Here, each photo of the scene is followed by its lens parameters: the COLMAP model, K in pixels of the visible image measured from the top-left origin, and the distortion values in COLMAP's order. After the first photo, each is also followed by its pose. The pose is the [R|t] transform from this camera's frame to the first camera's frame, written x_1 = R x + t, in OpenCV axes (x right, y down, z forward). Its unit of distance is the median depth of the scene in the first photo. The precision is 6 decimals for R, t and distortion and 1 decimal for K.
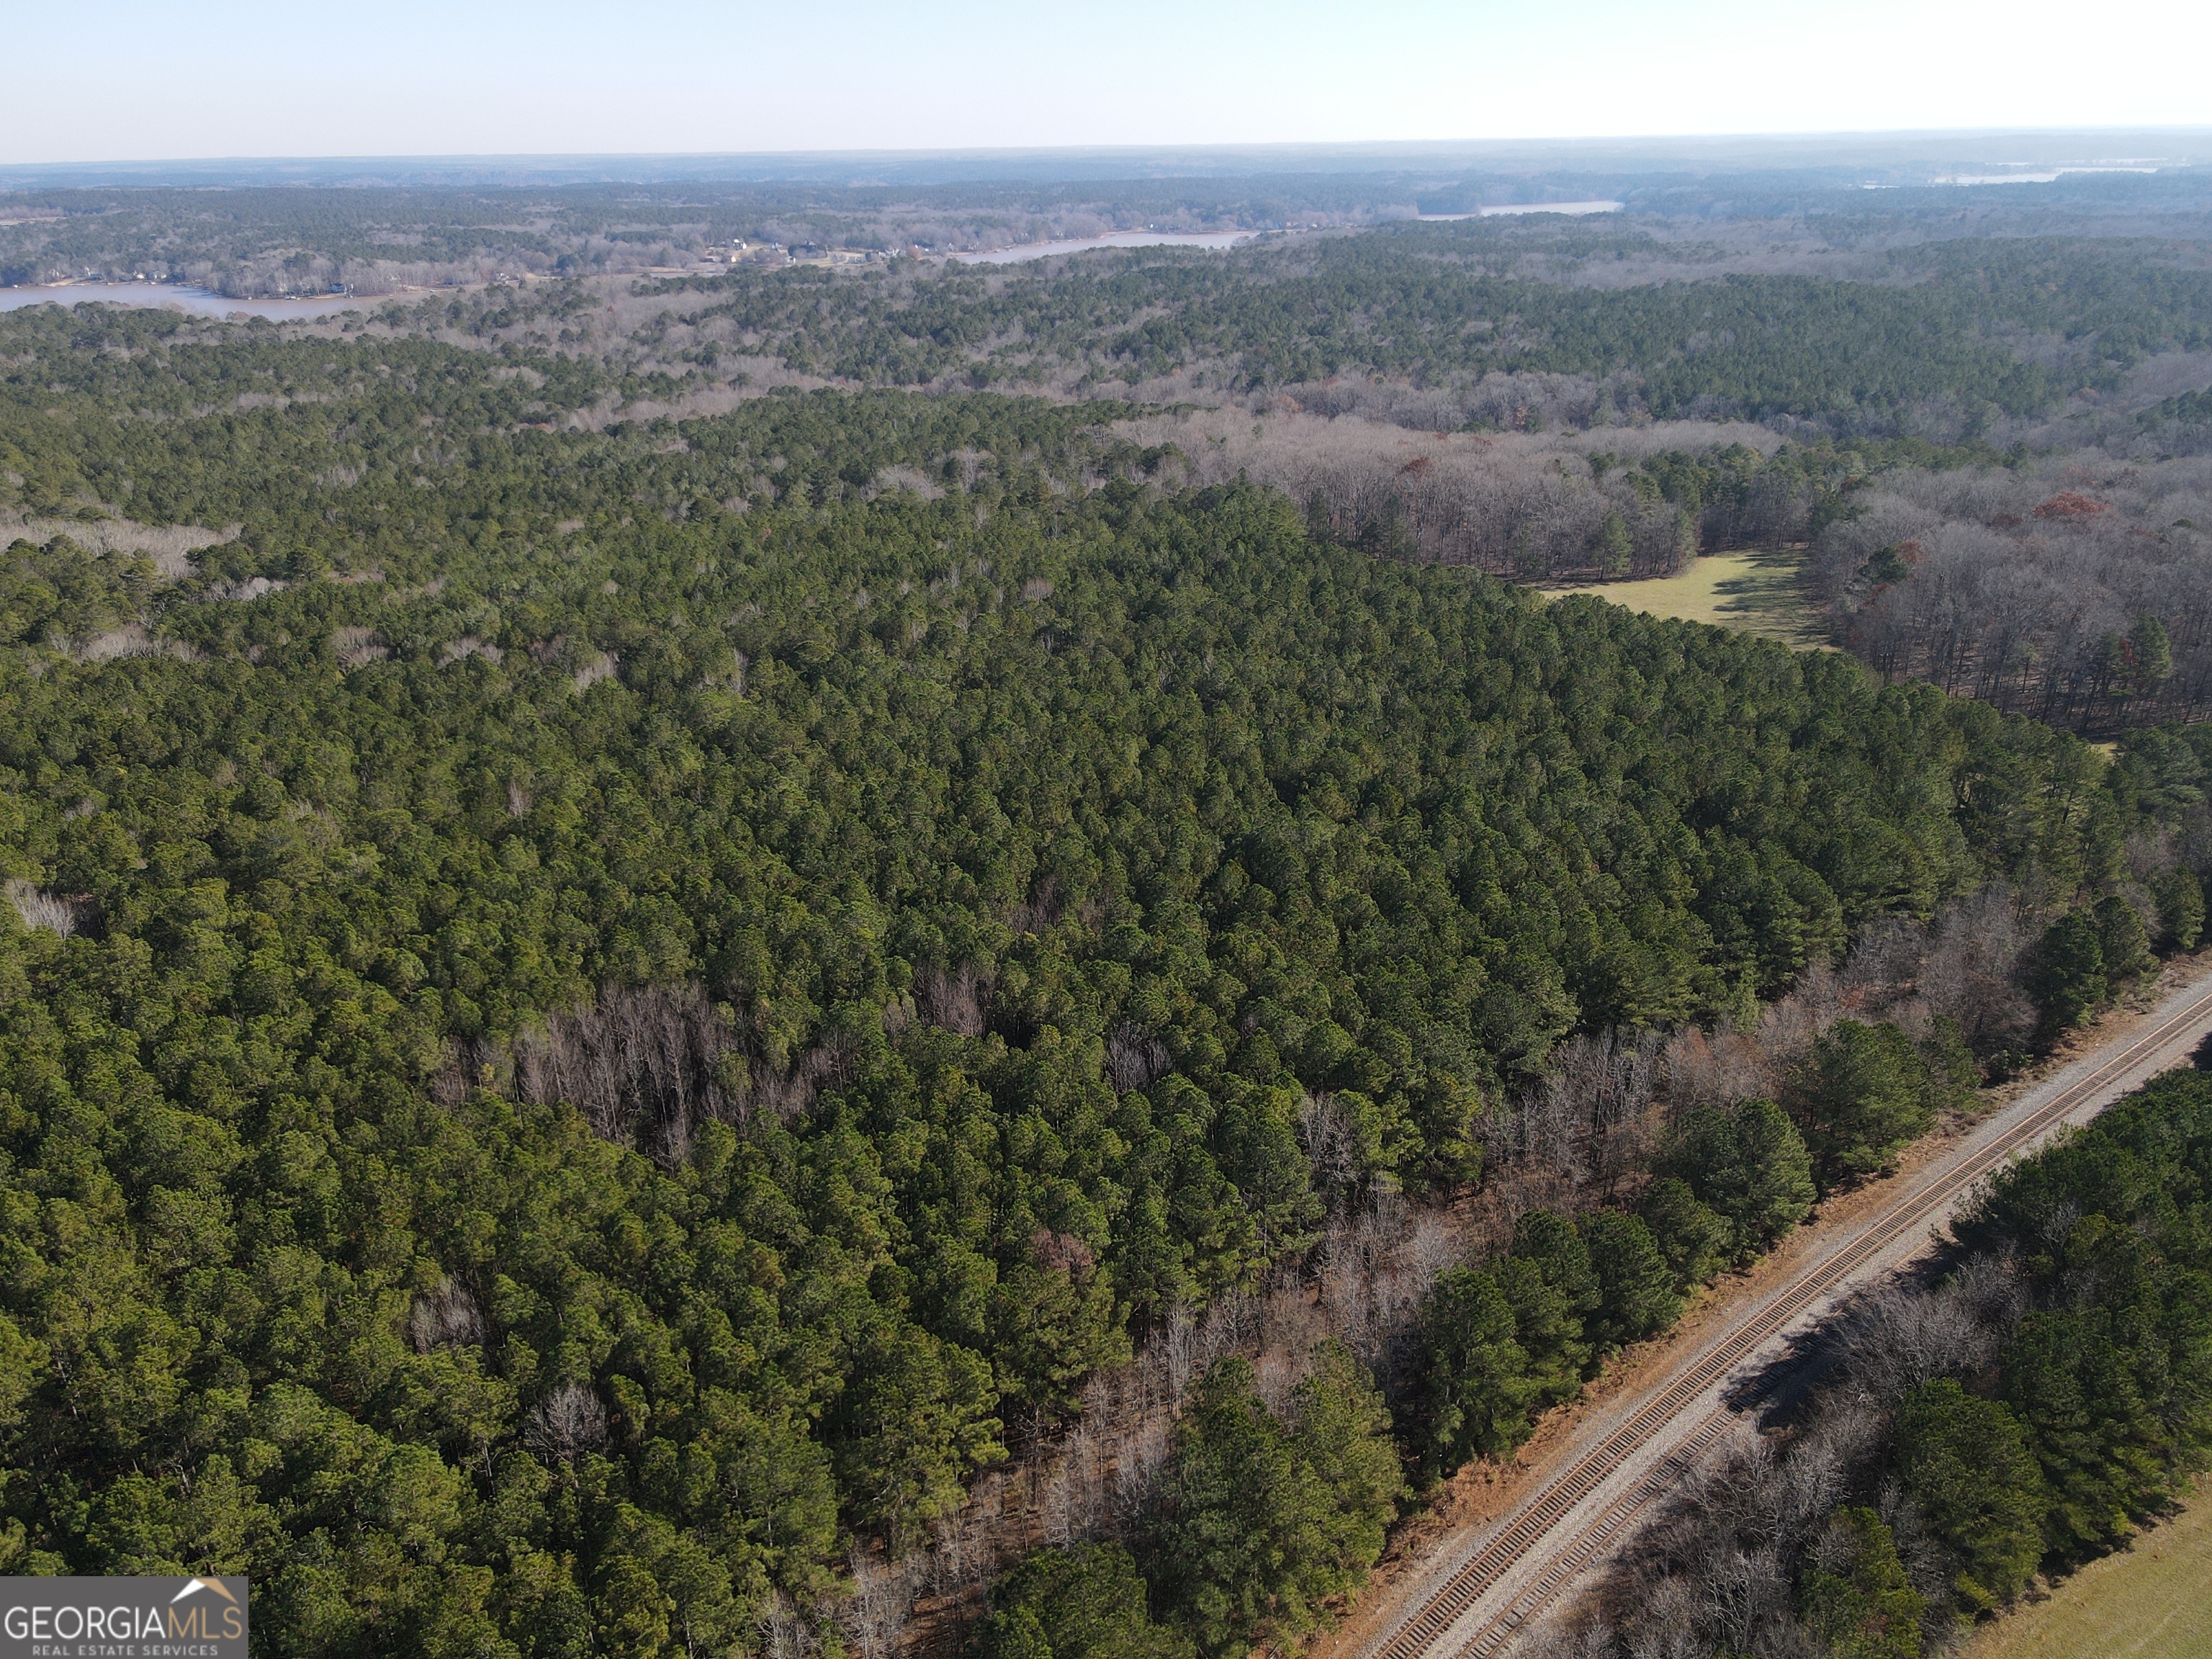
lens RADIAL K [[1599.4, 0, 1104.2], [0, 1599.4, 819.3], [0, 0, 1]] dist [0.020040, -0.005538]
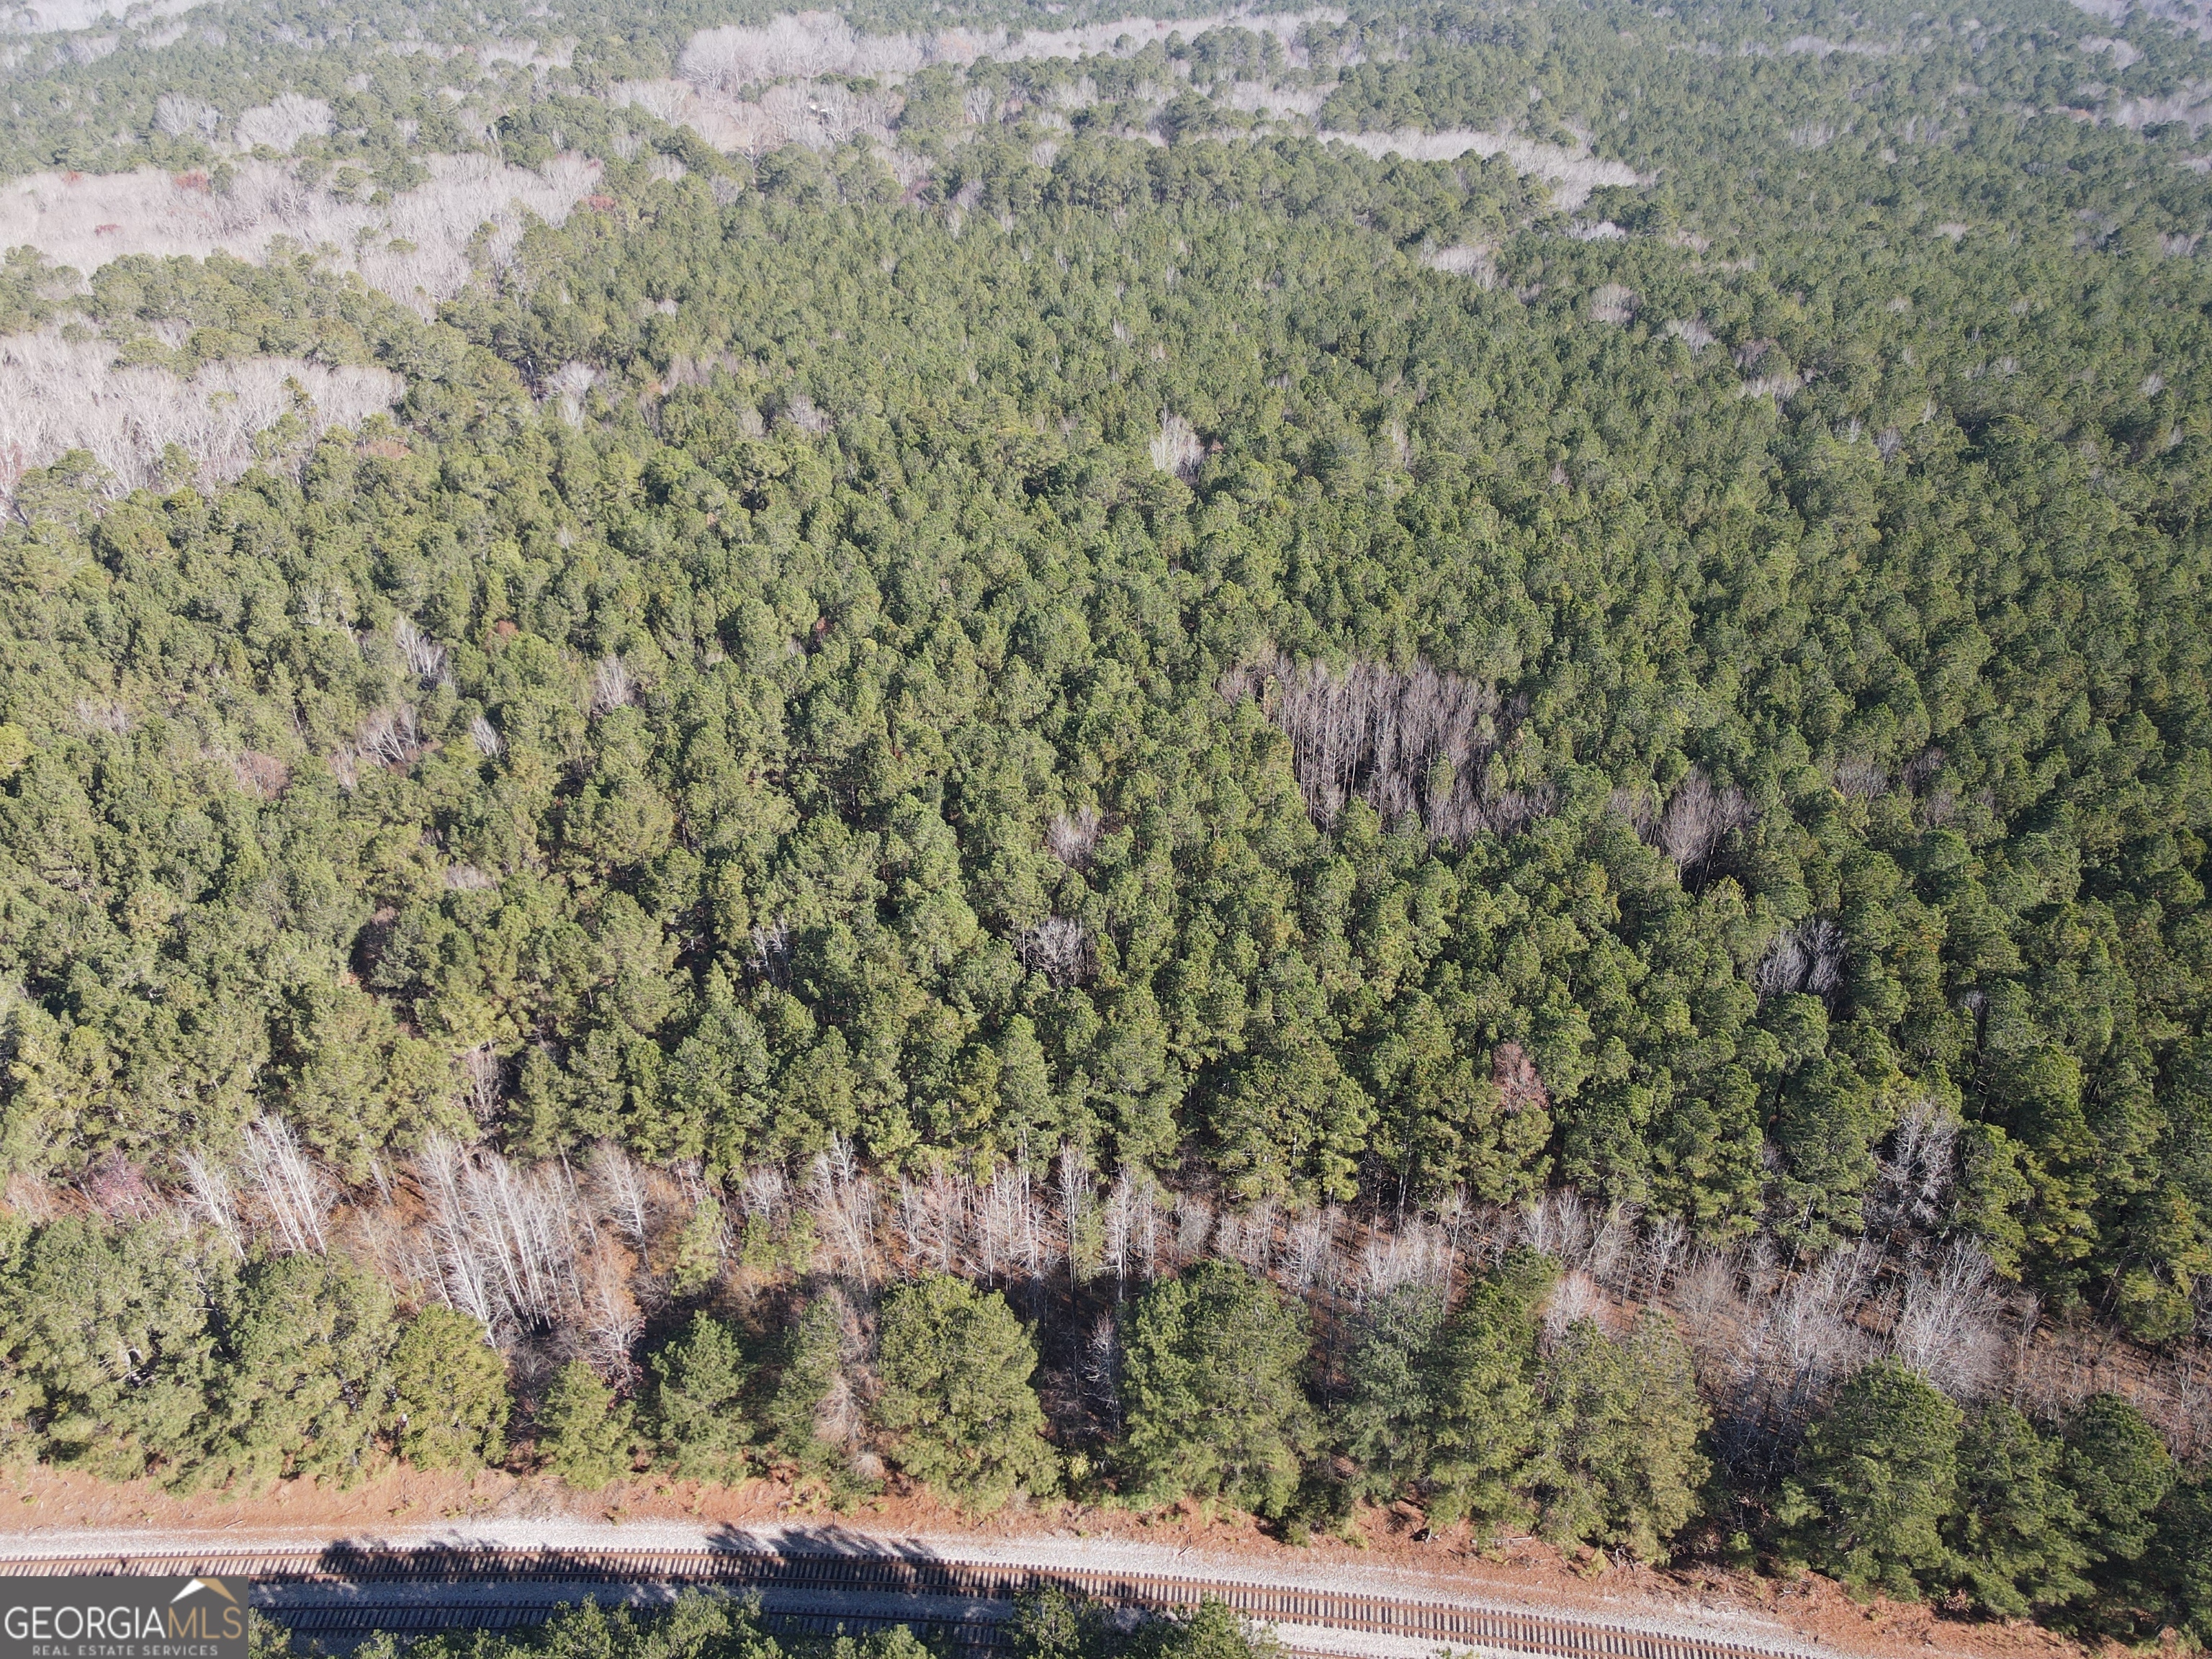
lens RADIAL K [[1599.4, 0, 1104.2], [0, 1599.4, 819.3], [0, 0, 1]] dist [0.020040, -0.005538]
pose [[0.611129, 0.439584, -0.658245, 0.044519], [-0.308322, 0.898130, 0.313529, -0.010138], [0.729012, 0.011344, 0.684407, 0.020016]]
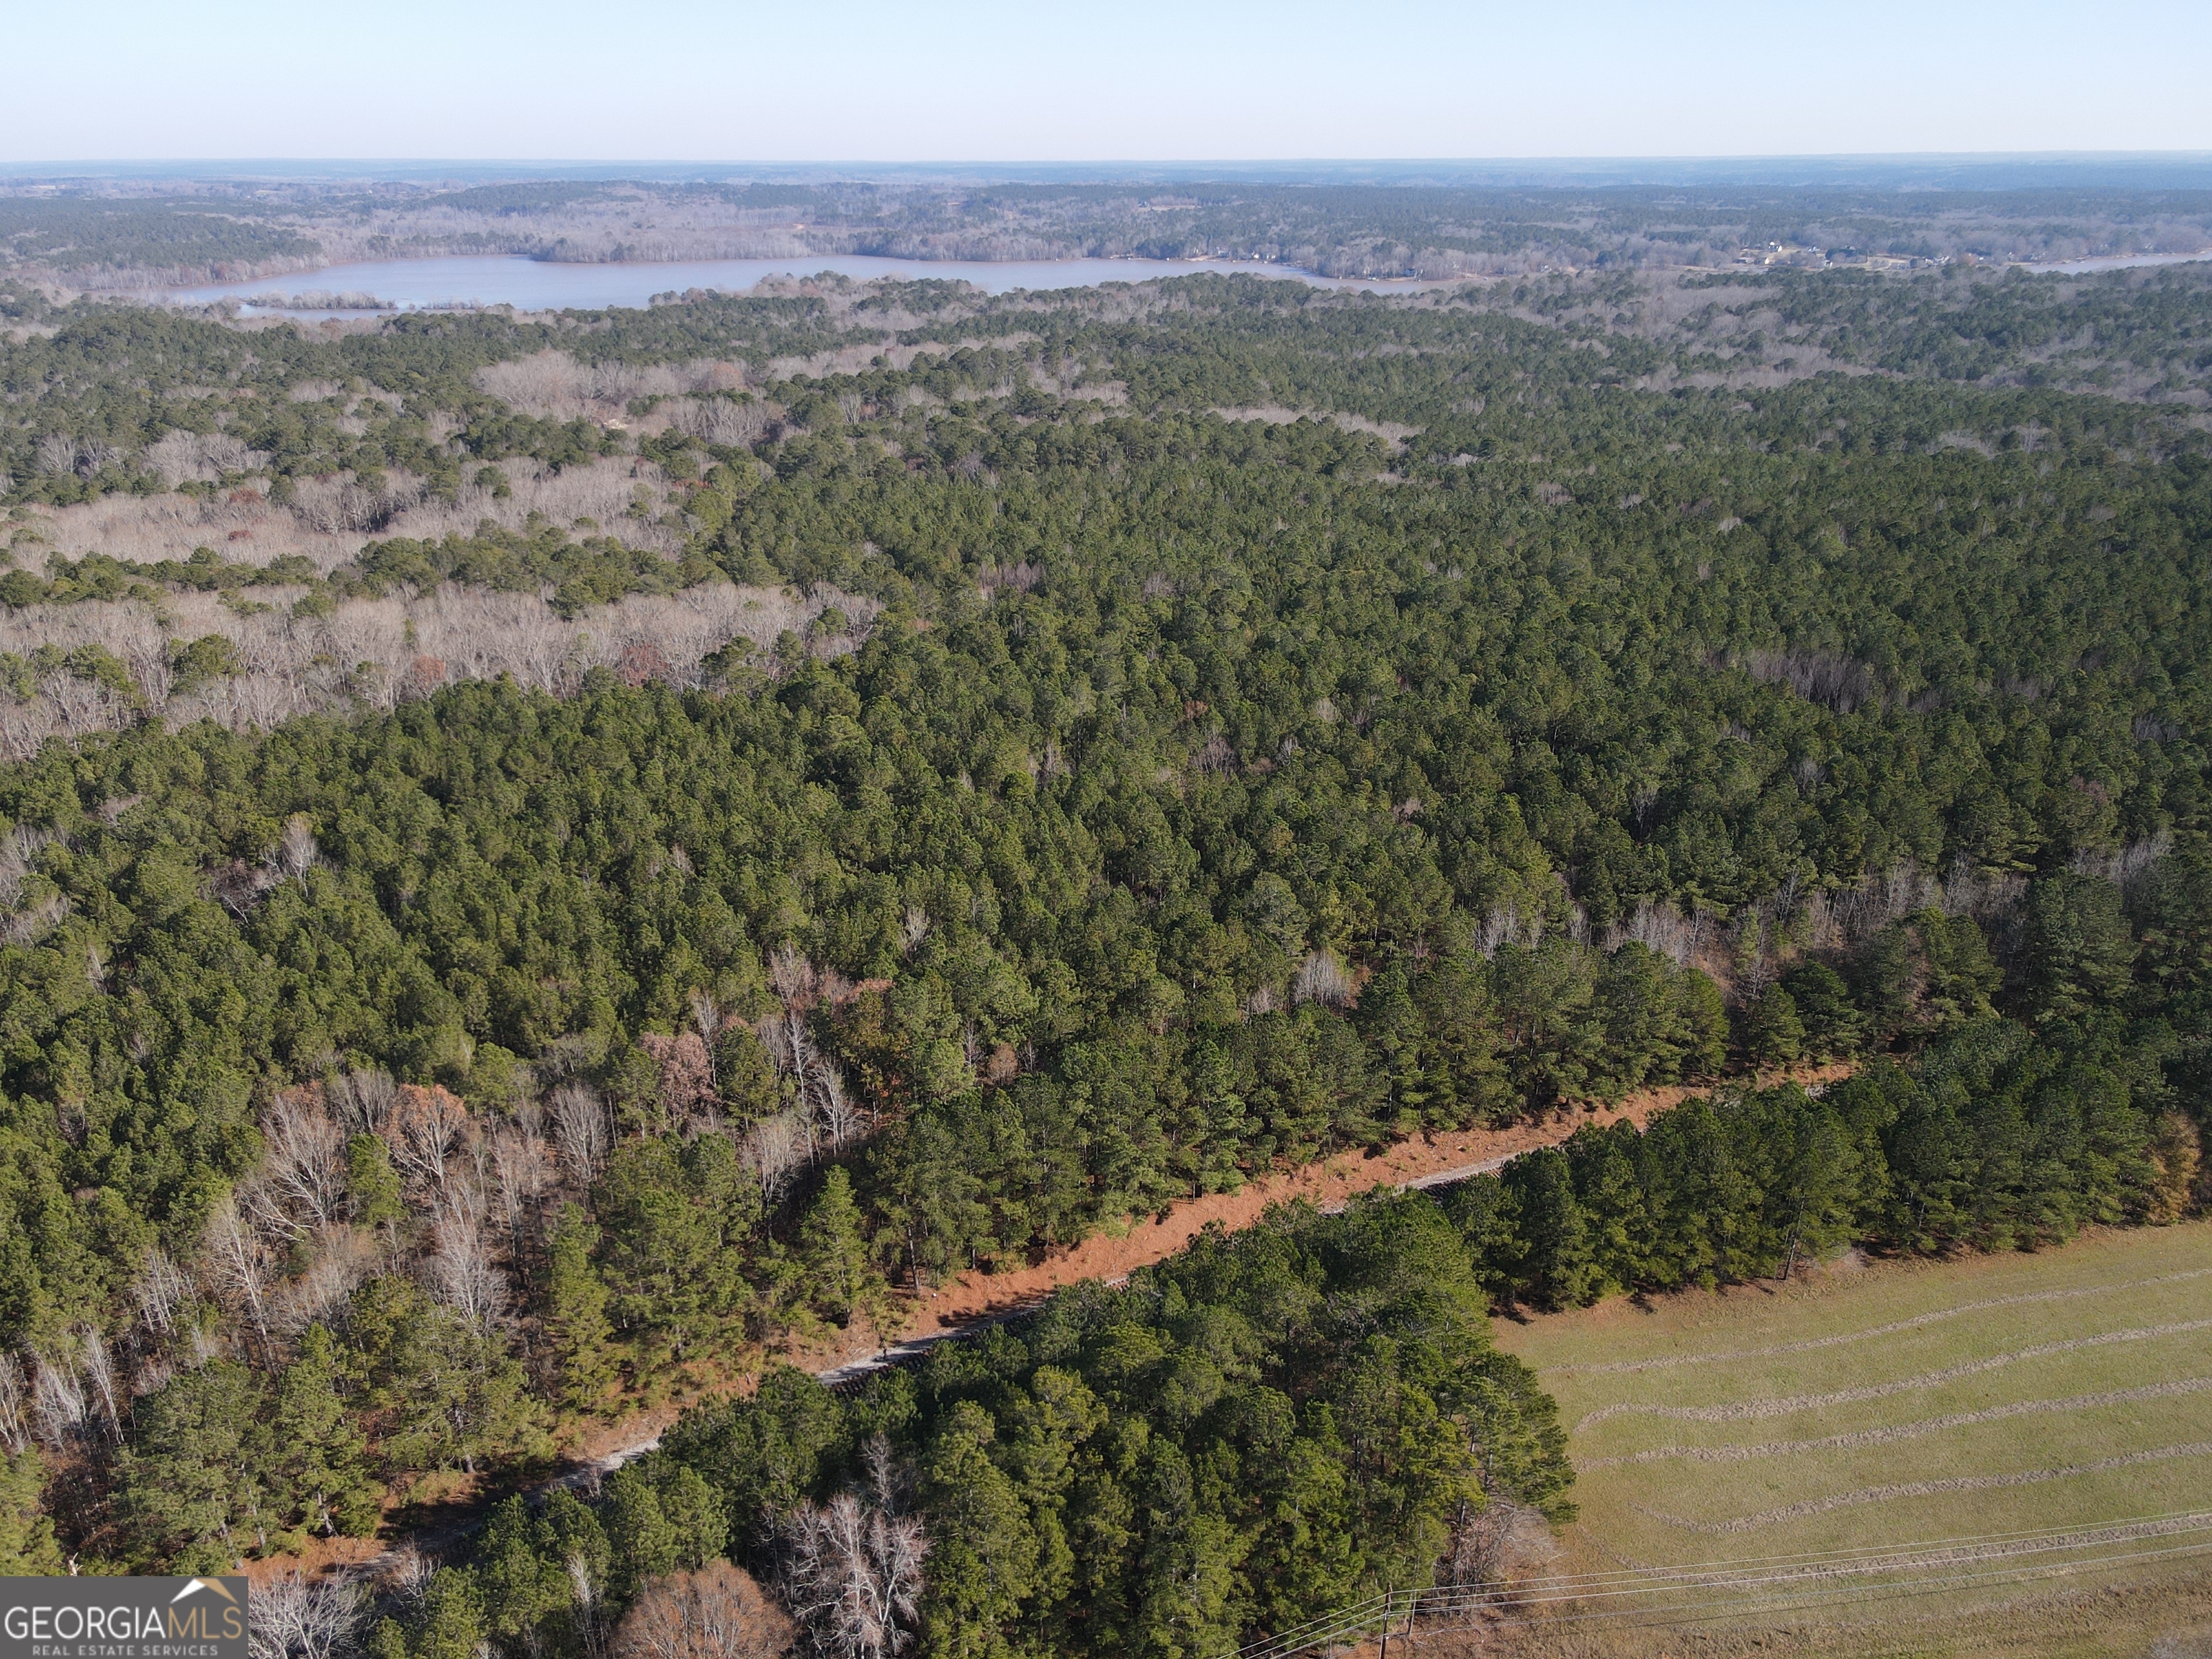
lens RADIAL K [[1599.4, 0, 1104.2], [0, 1599.4, 819.3], [0, 0, 1]] dist [0.020040, -0.005538]
pose [[0.841620, 0.215273, -0.495310, -0.007272], [-0.216110, 0.974737, 0.056435, 0.058161], [0.494946, 0.059545, 0.866881, -0.139905]]
